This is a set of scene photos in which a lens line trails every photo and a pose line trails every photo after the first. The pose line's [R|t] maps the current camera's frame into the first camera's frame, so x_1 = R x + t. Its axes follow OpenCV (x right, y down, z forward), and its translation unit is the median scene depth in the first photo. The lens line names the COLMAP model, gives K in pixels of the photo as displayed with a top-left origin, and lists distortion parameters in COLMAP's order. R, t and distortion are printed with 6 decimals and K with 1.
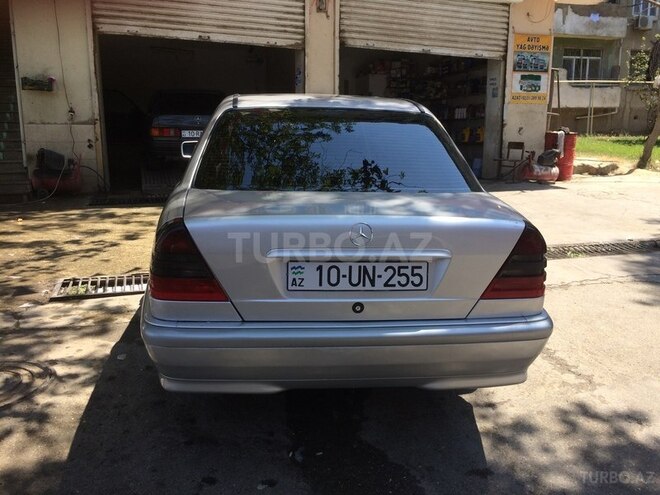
lens RADIAL K [[558.8, 0, 328.2], [0, 558.8, 248.7], [0, 0, 1]] dist [0.065598, -0.095714]
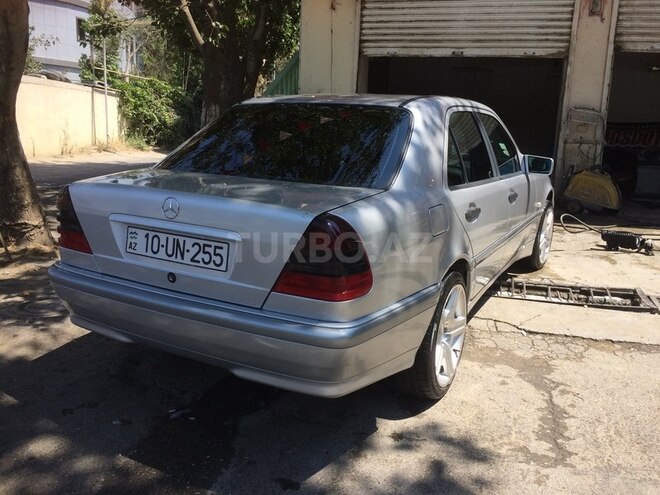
lens RADIAL K [[558.8, 0, 328.8], [0, 558.8, 249.3], [0, 0, 1]] dist [0.065598, -0.095714]
pose [[0.817838, 0.126050, -0.561473, 0.202033], [-0.147525, 0.989032, 0.007153, 0.000006], [0.556217, 0.076982, 0.827464, 0.062227]]
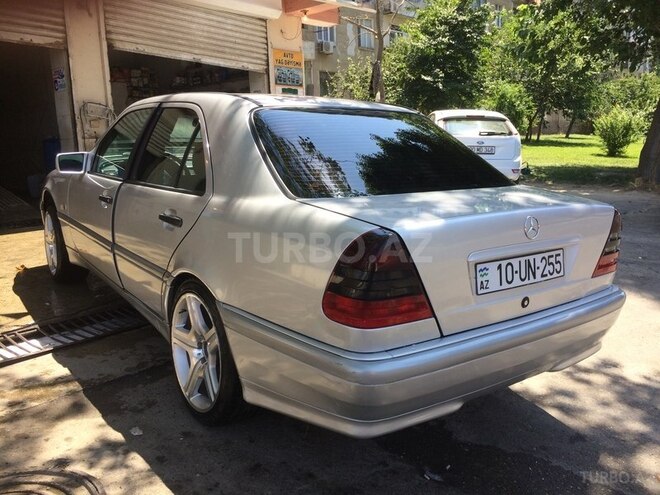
lens RADIAL K [[558.8, 0, 326.7], [0, 558.8, 250.2], [0, 0, 1]] dist [0.065598, -0.095714]
pose [[0.865140, -0.112857, 0.488667, -0.164386], [0.123176, 0.992323, 0.011105, -0.009138], [-0.486169, 0.050585, 0.872400, 0.067046]]
